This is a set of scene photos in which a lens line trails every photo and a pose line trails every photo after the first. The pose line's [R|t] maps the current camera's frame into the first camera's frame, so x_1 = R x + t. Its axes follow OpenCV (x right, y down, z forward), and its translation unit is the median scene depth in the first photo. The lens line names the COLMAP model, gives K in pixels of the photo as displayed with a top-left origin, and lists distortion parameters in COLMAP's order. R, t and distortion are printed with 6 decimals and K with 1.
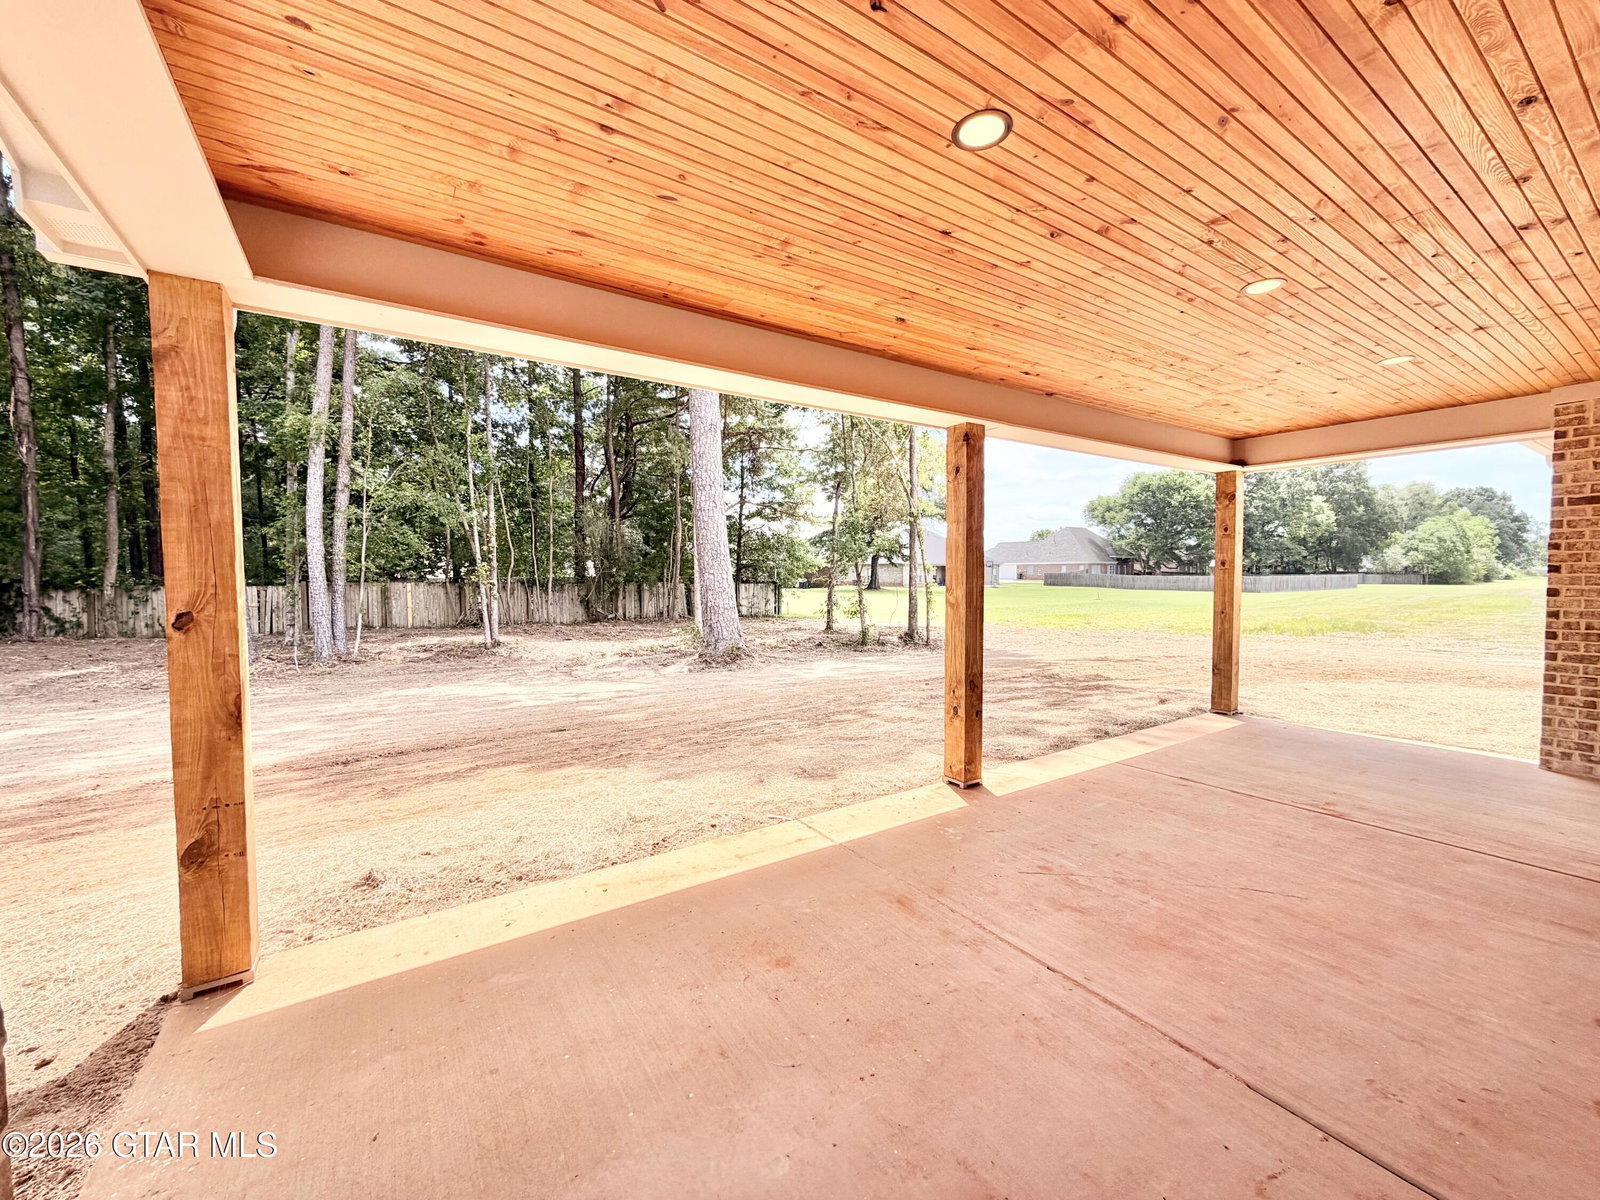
lens RADIAL K [[636.5, 0, 797.3], [0, 636.5, 600.3], [0, 0, 1]] dist [0.000313, 0.000045]
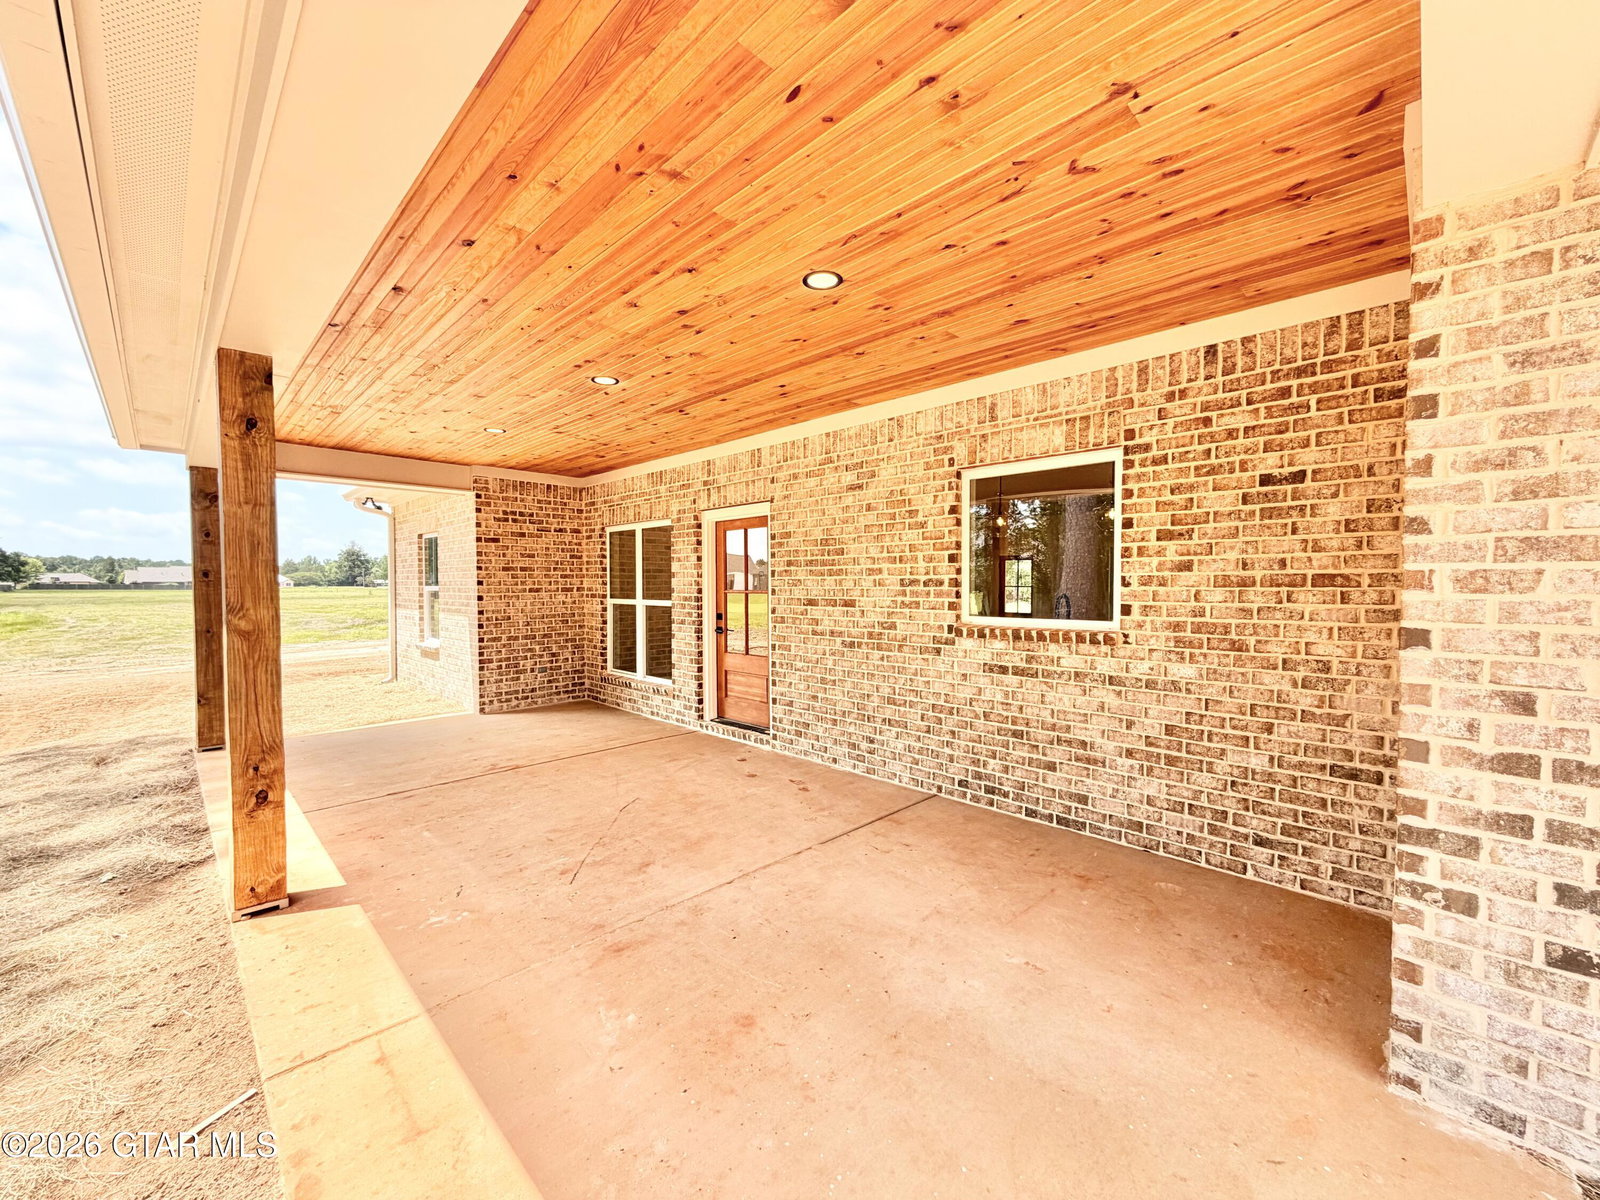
lens RADIAL K [[636.5, 0, 796.0], [0, 636.5, 598.3], [0, 0, 1]] dist [0.000313, 0.000045]
pose [[-0.206338, -0.016996, 0.978333, -0.514237], [0.043439, 0.998704, 0.026511, -0.021551], [-0.977516, 0.047969, -0.205332, 0.626620]]
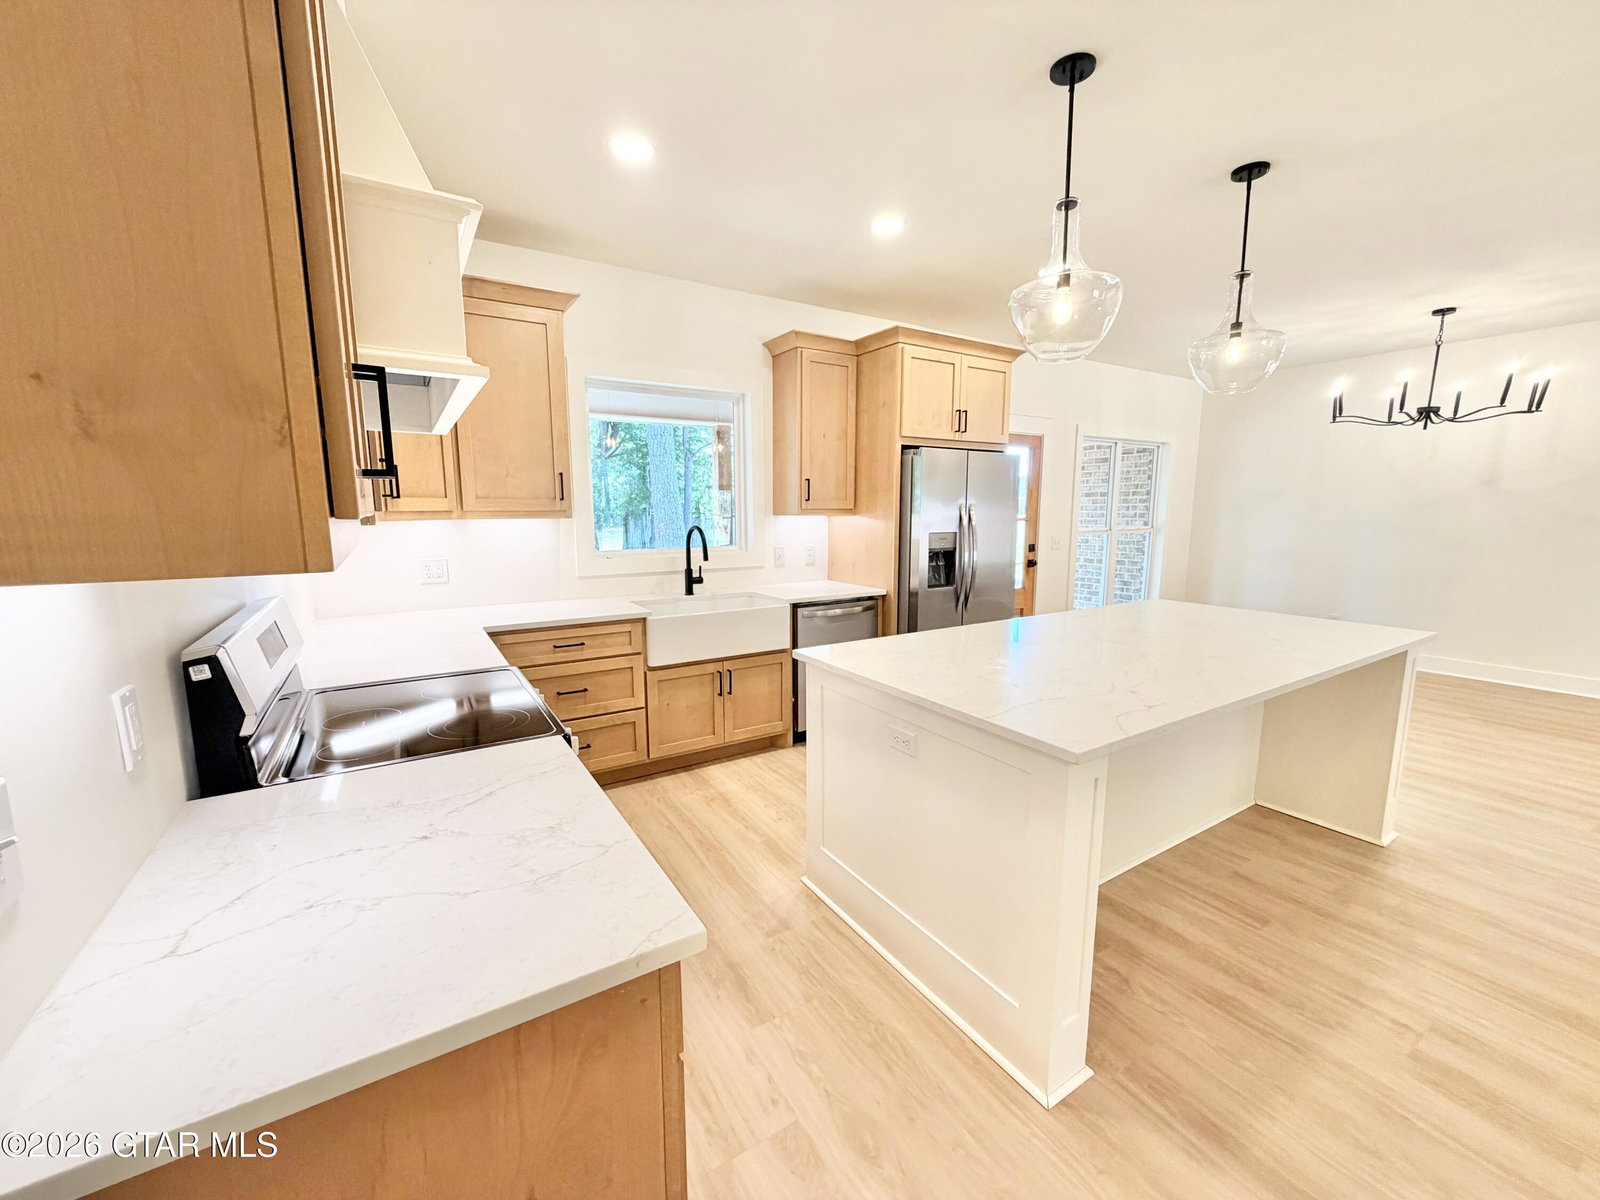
lens RADIAL K [[636.5, 0, 799.1], [0, 636.5, 601.2], [0, 0, 1]] dist [0.000313, 0.000045]
pose [[0.999864, 0.004983, -0.015740, 0.526835], [-0.003308, 0.994498, 0.104703, 0.026184], [0.016175, -0.104636, 0.994379, -0.826272]]
